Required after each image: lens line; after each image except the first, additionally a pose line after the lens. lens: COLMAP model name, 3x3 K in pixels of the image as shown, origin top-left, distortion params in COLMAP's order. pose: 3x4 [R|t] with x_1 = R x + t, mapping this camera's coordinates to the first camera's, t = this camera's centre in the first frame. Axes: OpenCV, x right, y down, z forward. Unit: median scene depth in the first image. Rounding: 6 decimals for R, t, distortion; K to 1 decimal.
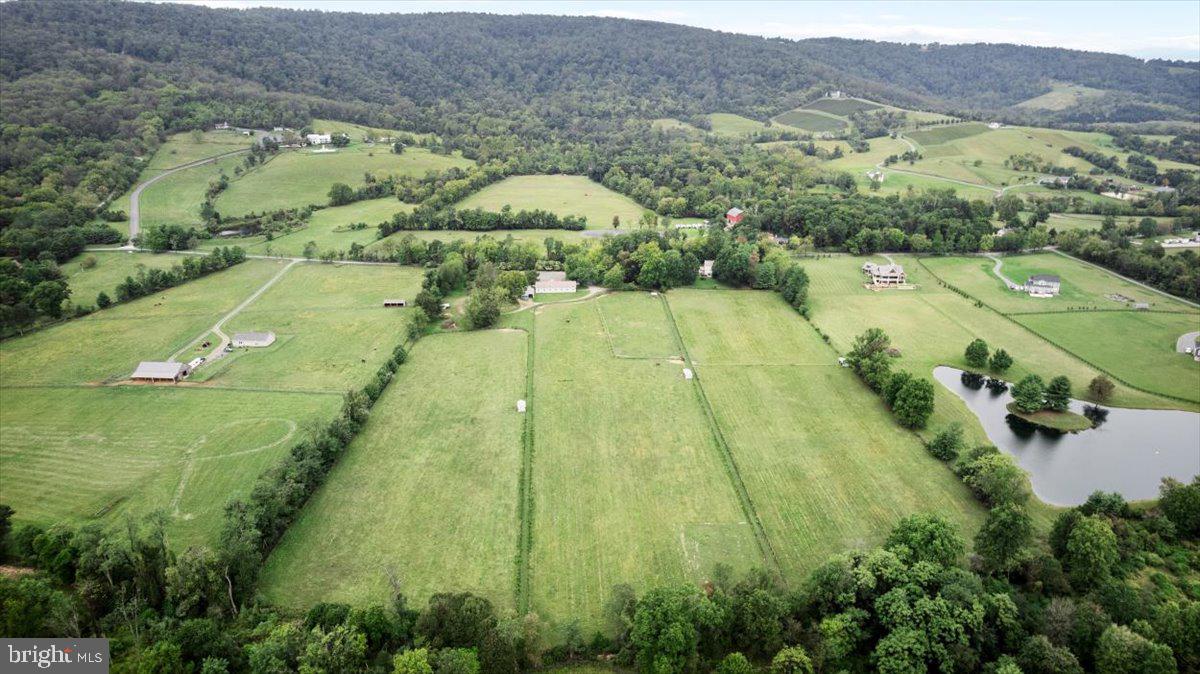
lens RADIAL K [[783.7, 0, 600.0], [0, 783.7, 337.0], [0, 0, 1]] dist [-0.078256, 0.067103]
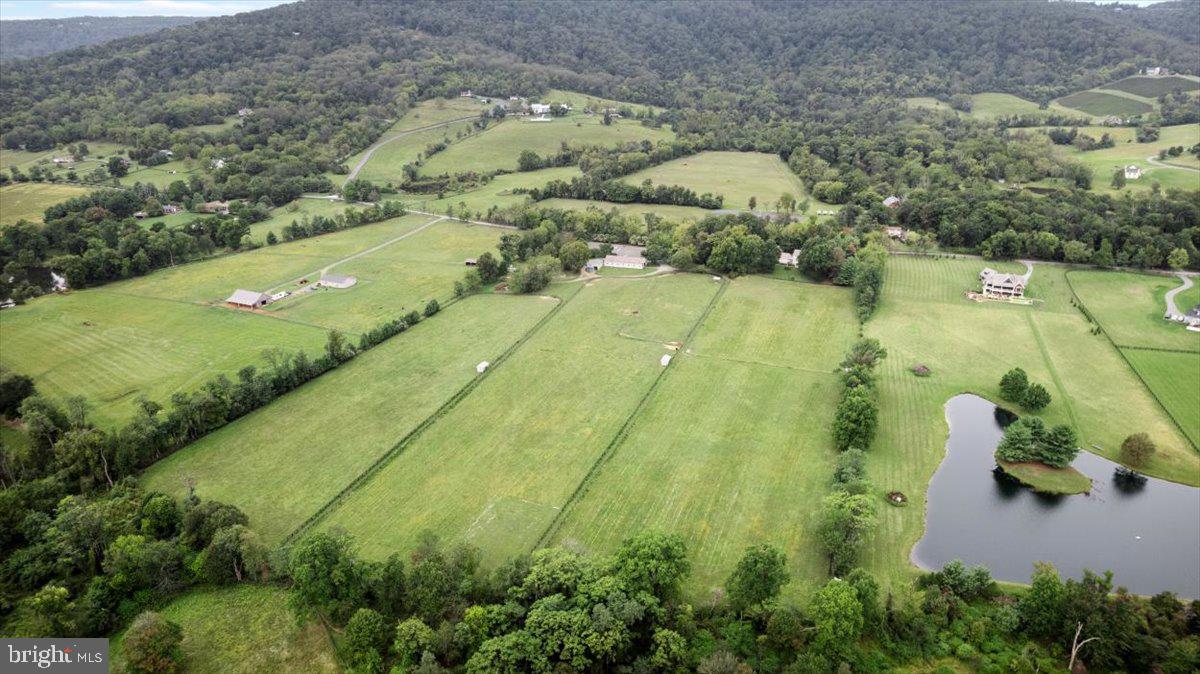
lens RADIAL K [[783.7, 0, 600.0], [0, 783.7, 337.0], [0, 0, 1]] dist [-0.078256, 0.067103]
pose [[0.925148, 0.126387, -0.357950, 0.148324], [-0.115009, 0.991950, 0.052992, -0.009242], [0.361766, -0.007858, 0.932236, 0.025884]]
